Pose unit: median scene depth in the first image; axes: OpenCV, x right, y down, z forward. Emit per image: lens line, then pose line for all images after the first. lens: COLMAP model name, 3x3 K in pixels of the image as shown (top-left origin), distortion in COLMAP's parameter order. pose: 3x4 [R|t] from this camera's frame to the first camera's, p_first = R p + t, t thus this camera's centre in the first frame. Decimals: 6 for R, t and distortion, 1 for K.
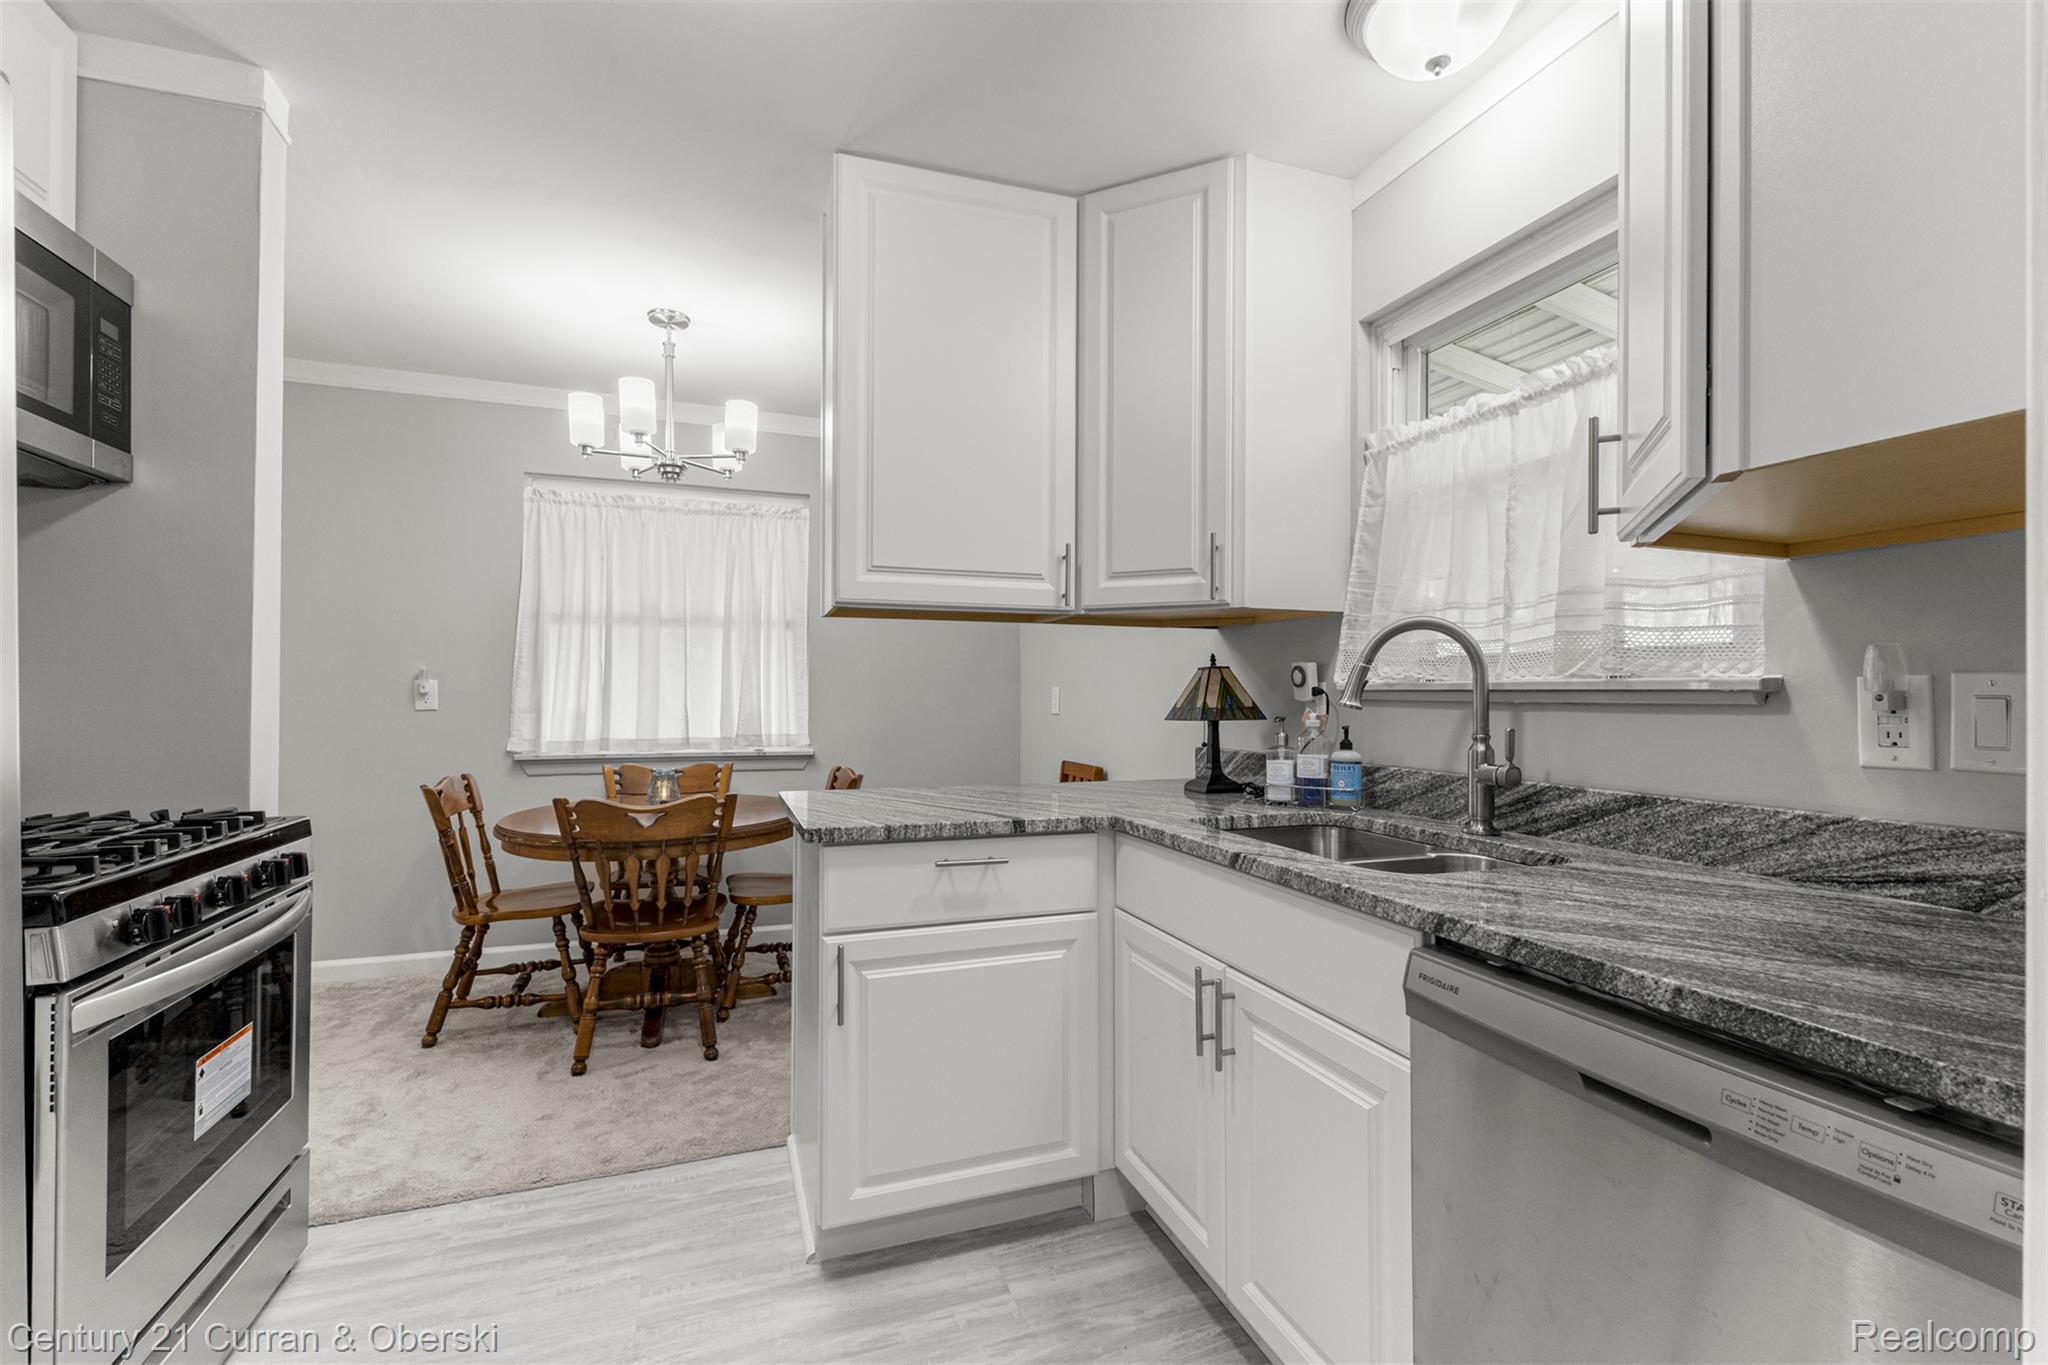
lens RADIAL K [[878.3, 0, 1035.4], [0, 878.3, 686.5], [0, 0, 1]] dist [0.010143, 0.000130]
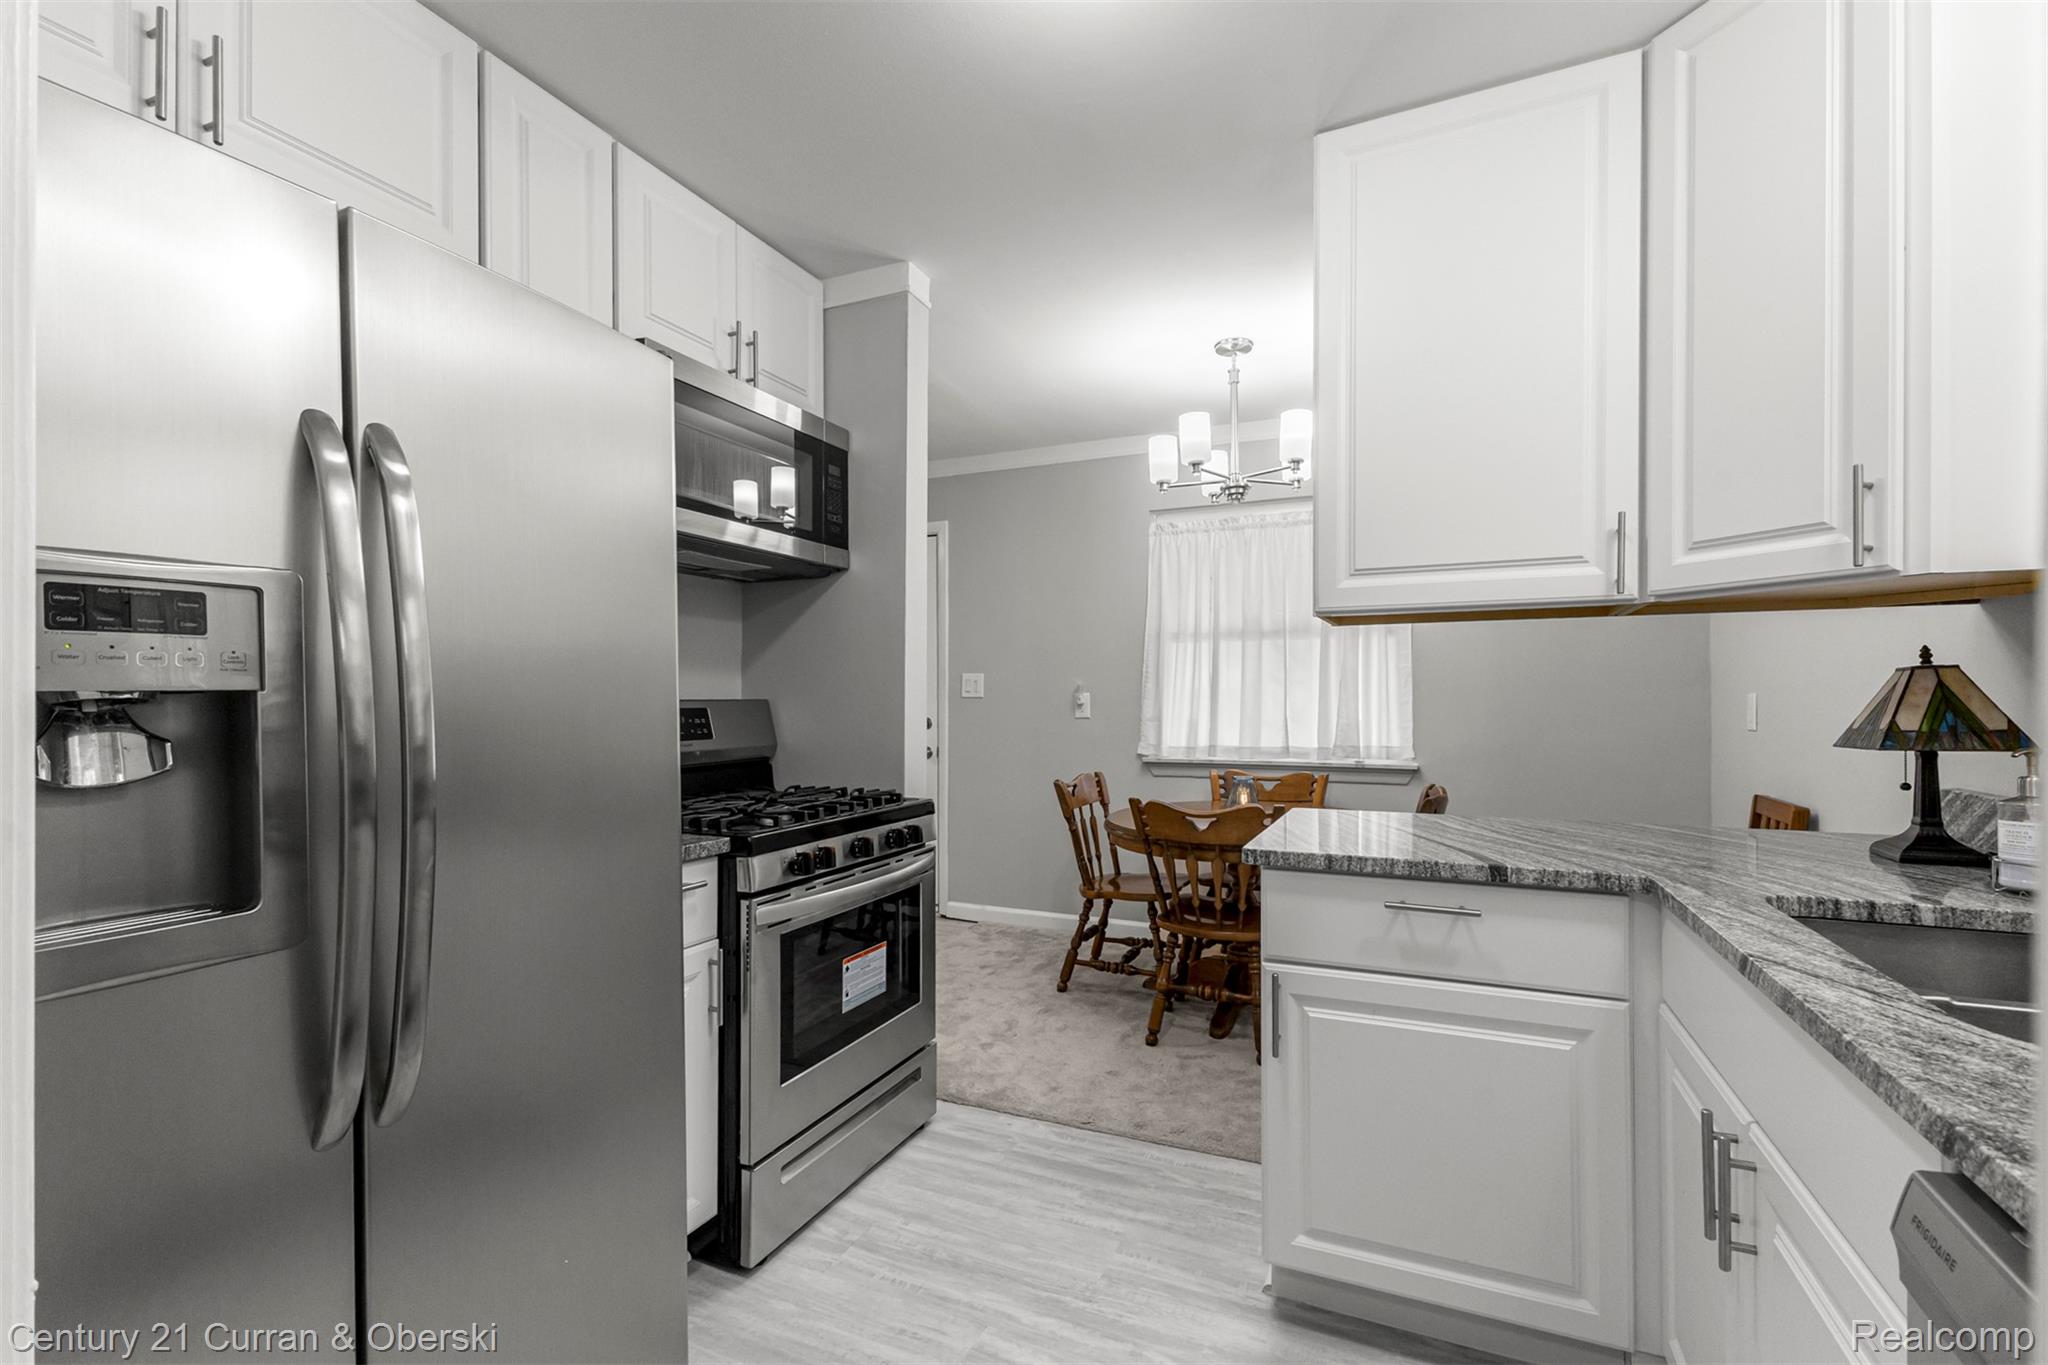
lens RADIAL K [[901.4, 0, 1044.6], [0, 901.4, 694.7], [0, 0, 1]] dist [0.006399, 0.000182]
pose [[0.727967, -0.008121, -0.685564, 0.189973], [0.011440, 0.999935, 0.000303, -0.009131], [0.685516, -0.008063, 0.728013, 0.079529]]
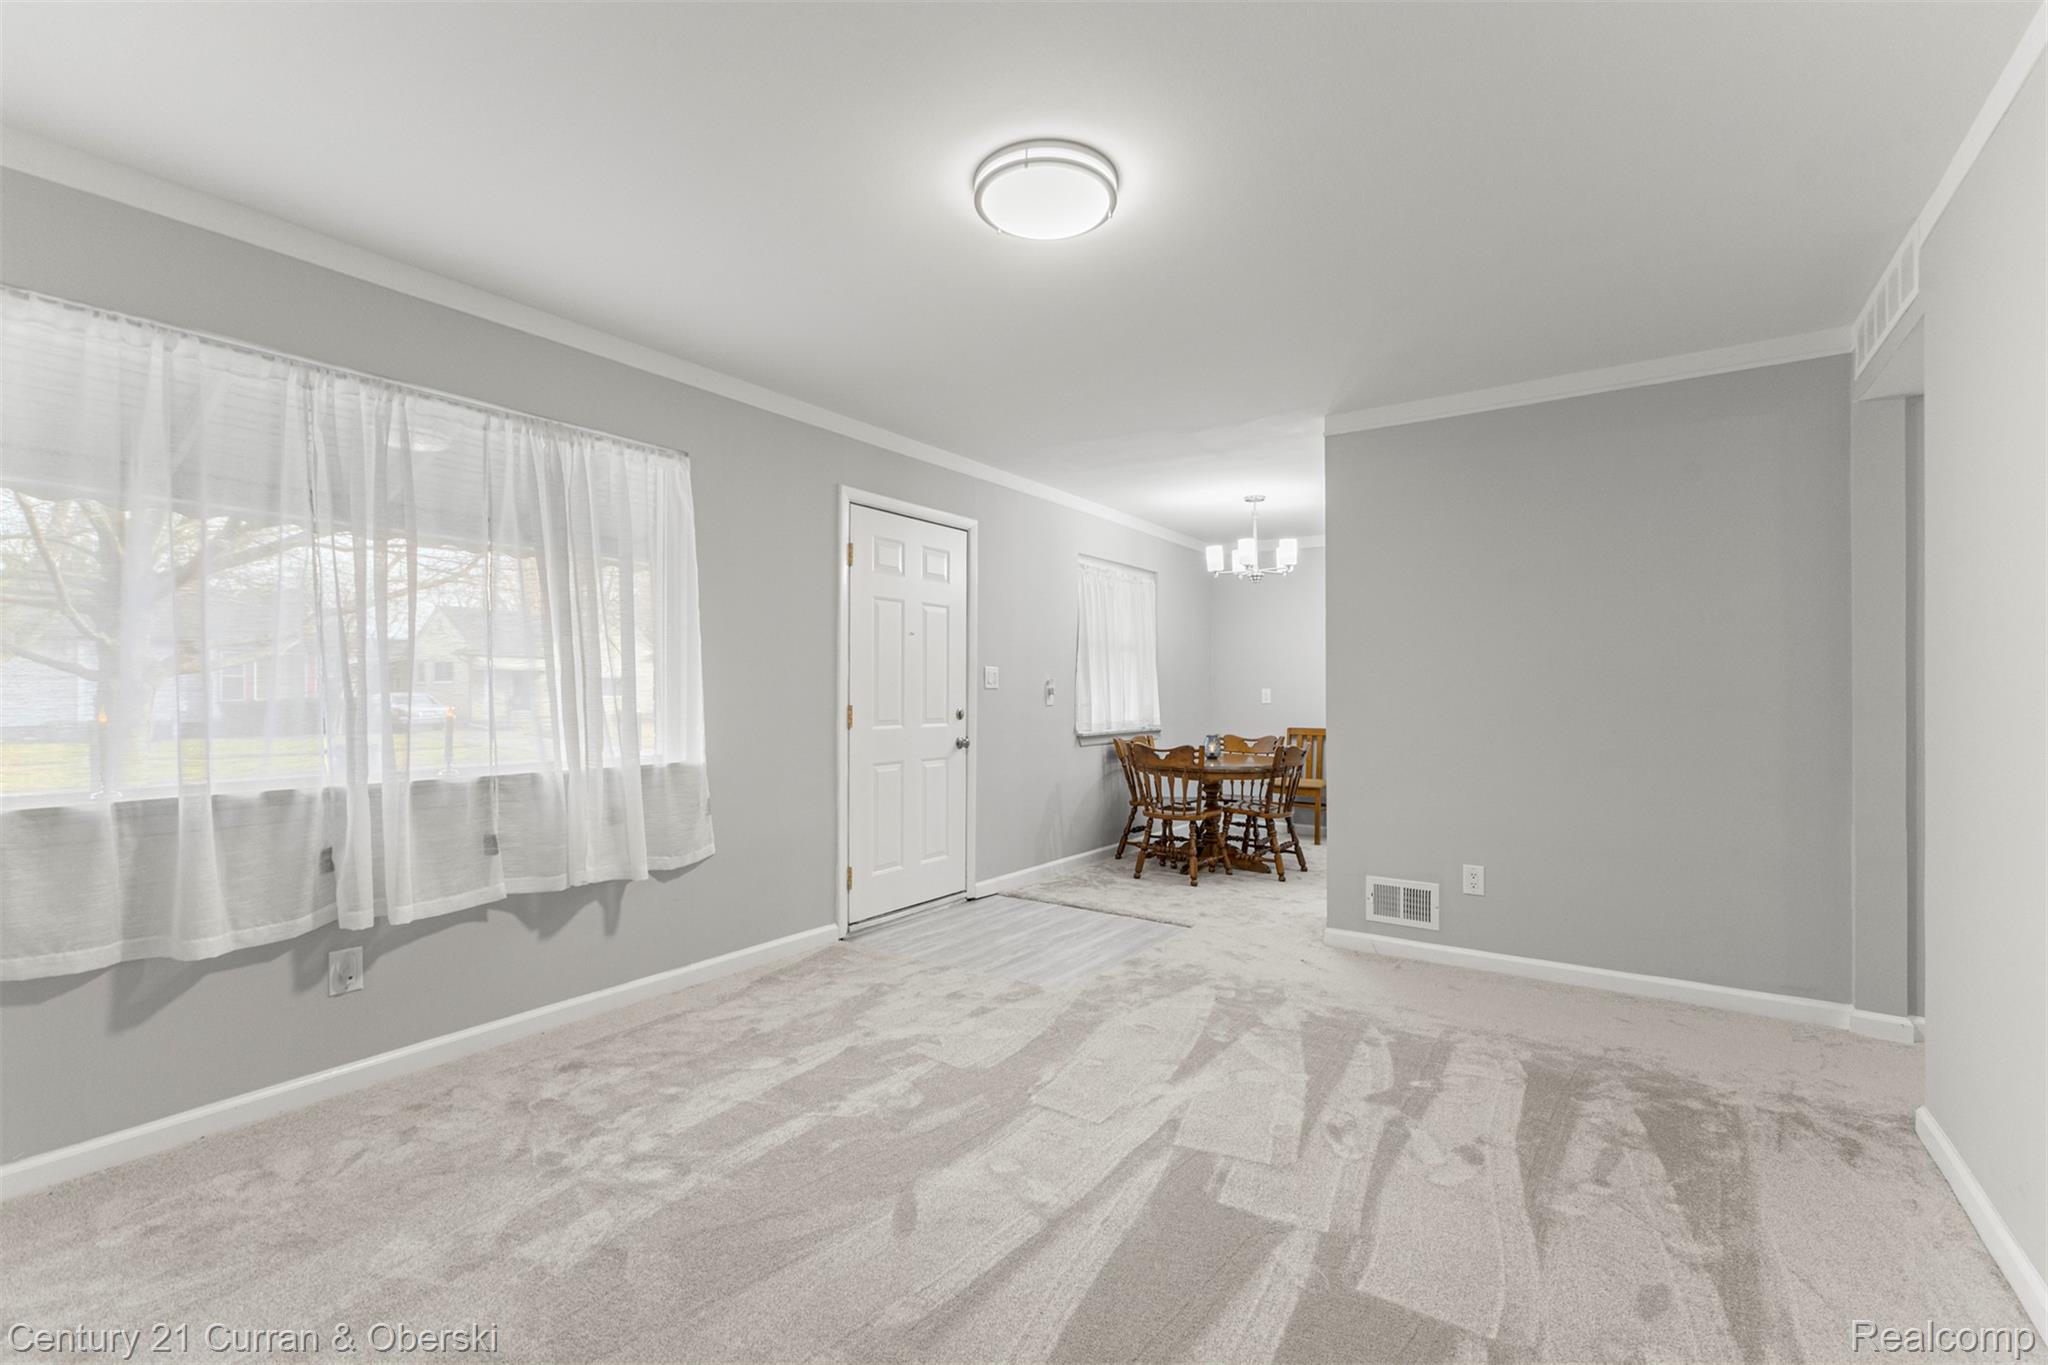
lens RADIAL K [[878.3, 0, 1035.4], [0, 878.3, 686.5], [0, 0, 1]] dist [0.010143, 0.000130]
pose [[0.814433, 0.000027, 0.580258, -2.391355], [-0.004511, 0.999970, 0.006285, -0.020950], [-0.580241, -0.007736, 0.814408, -0.357956]]
